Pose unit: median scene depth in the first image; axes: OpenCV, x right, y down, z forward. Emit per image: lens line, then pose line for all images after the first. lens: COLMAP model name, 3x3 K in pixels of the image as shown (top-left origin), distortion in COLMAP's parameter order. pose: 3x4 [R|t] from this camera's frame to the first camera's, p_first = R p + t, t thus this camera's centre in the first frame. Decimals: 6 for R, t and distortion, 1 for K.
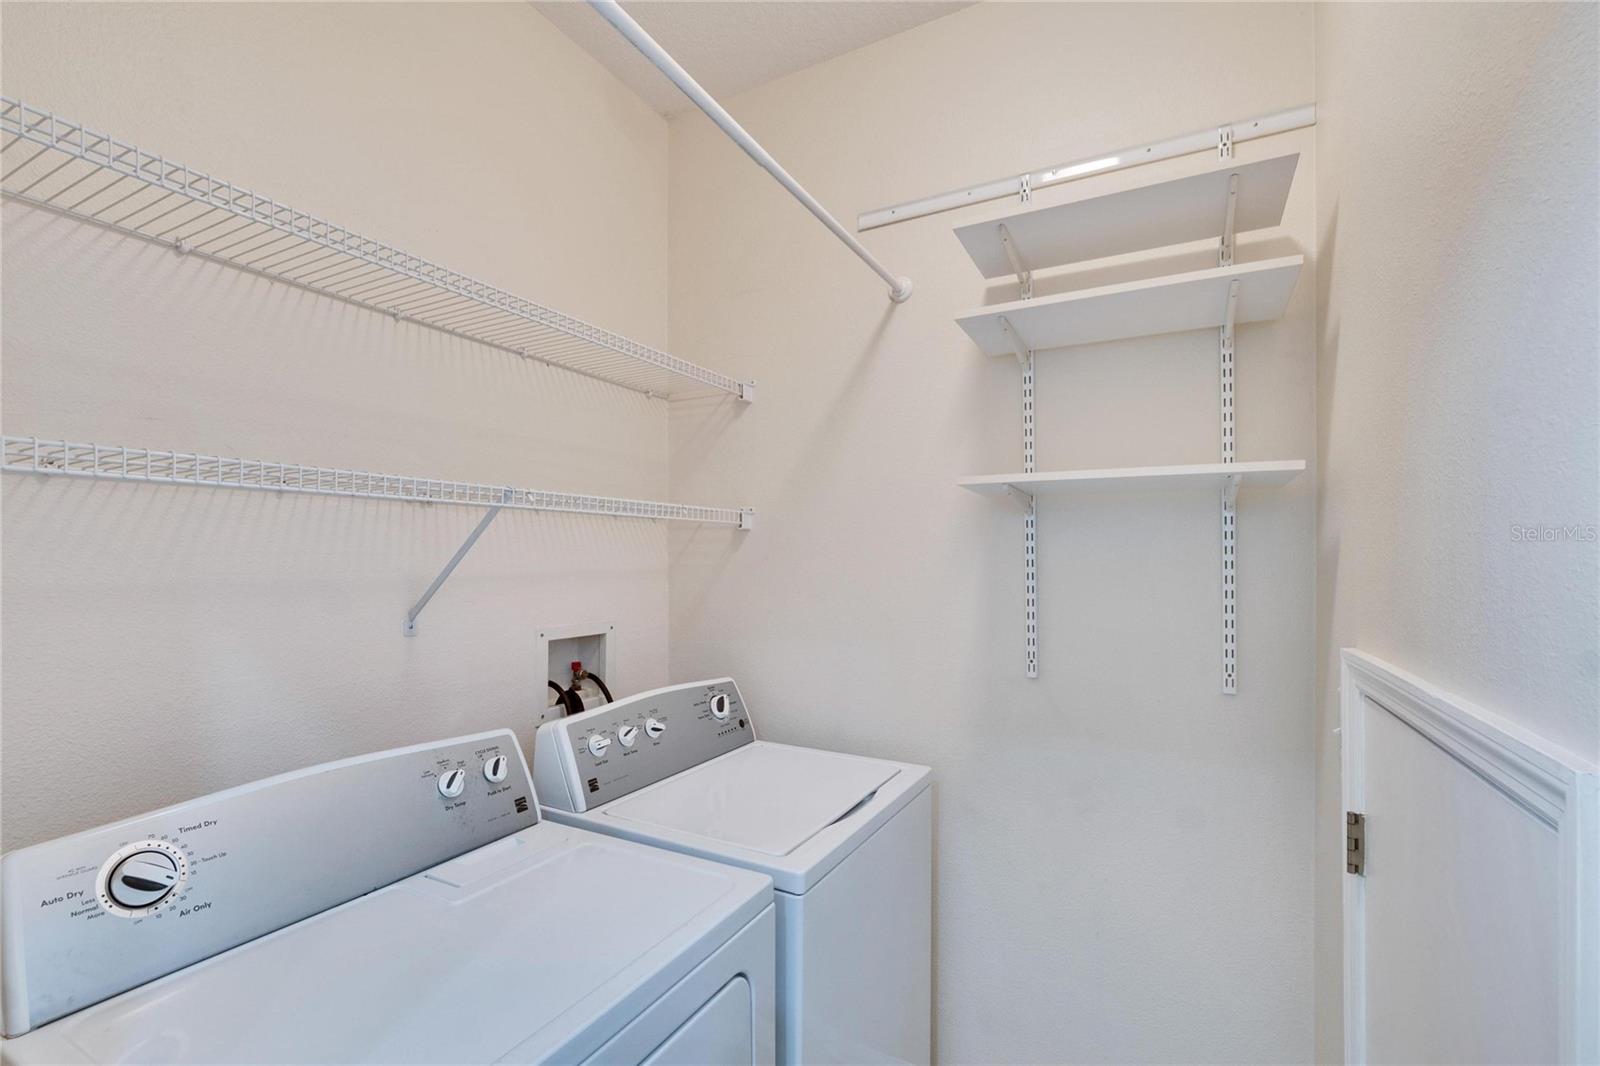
lens RADIAL K [[712.0, 0, 790.2], [0, 712.0, 547.5], [0, 0, 1]] dist [-0.002370, -0.000385]
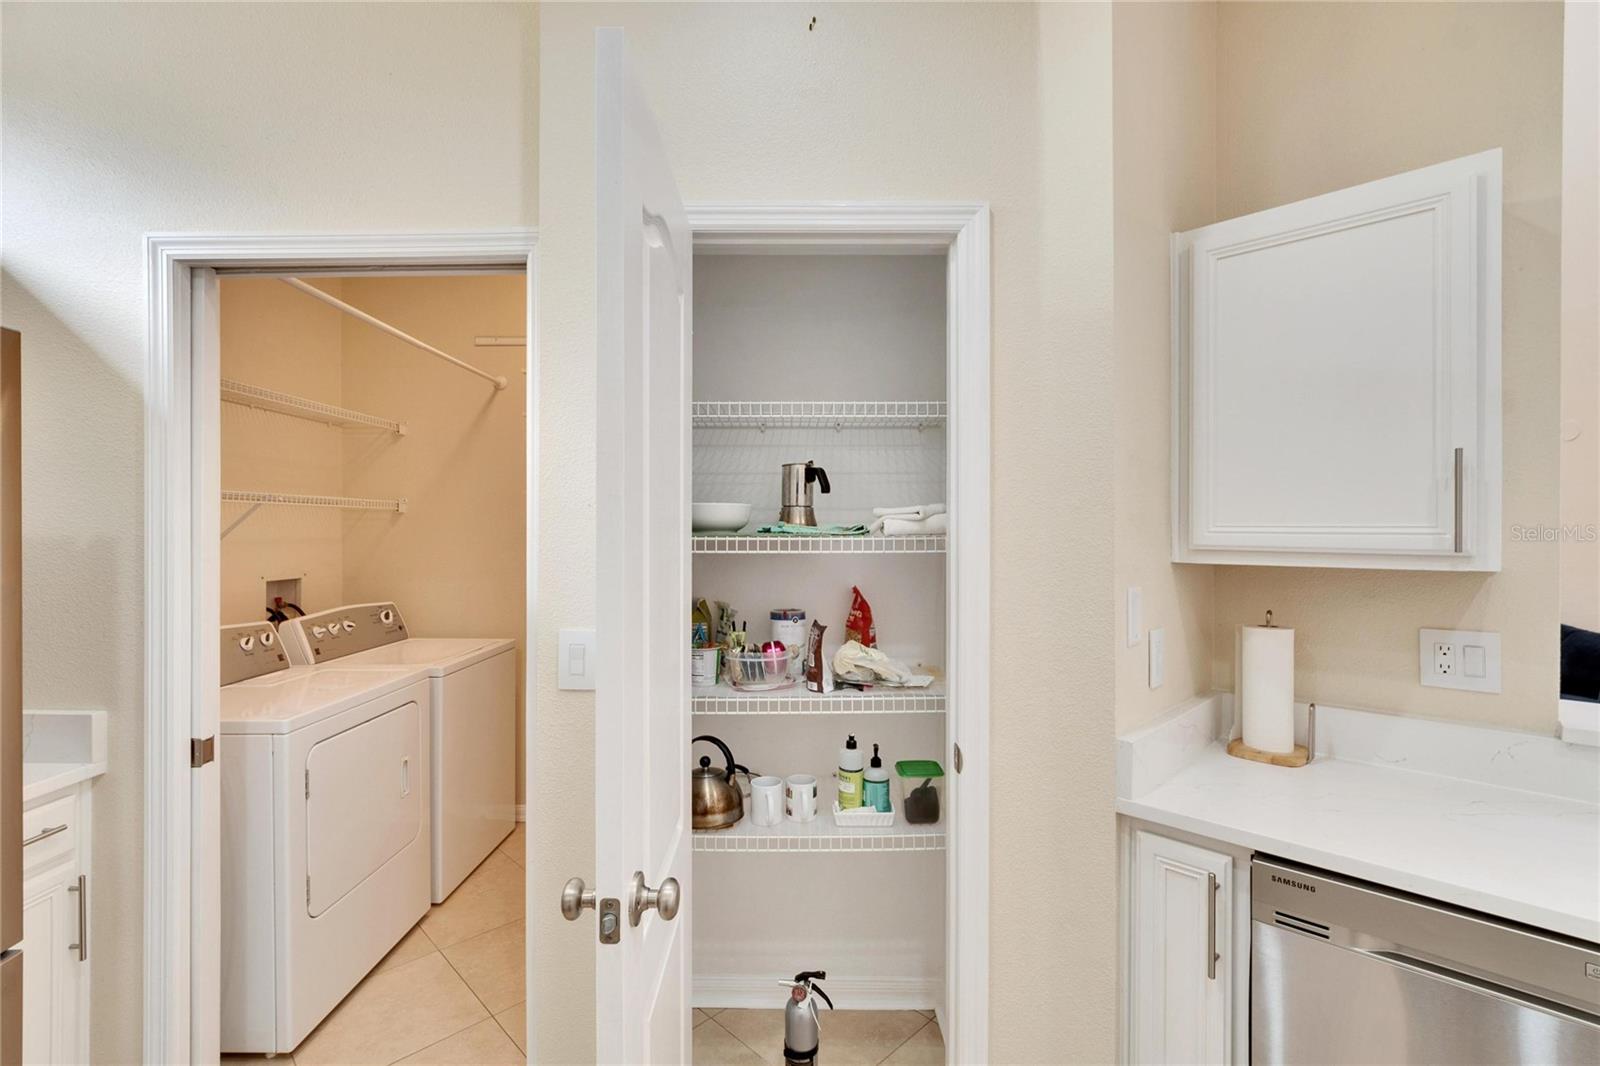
lens RADIAL K [[720.3, 0, 790.6], [0, 720.3, 532.7], [0, 0, 1]] dist [-0.001078, -0.000019]
pose [[0.887944, -0.000326, 0.459952, -0.033196], [-0.009544, 0.999771, 0.019133, -0.022764], [-0.459853, -0.021379, 0.887738, -1.008743]]
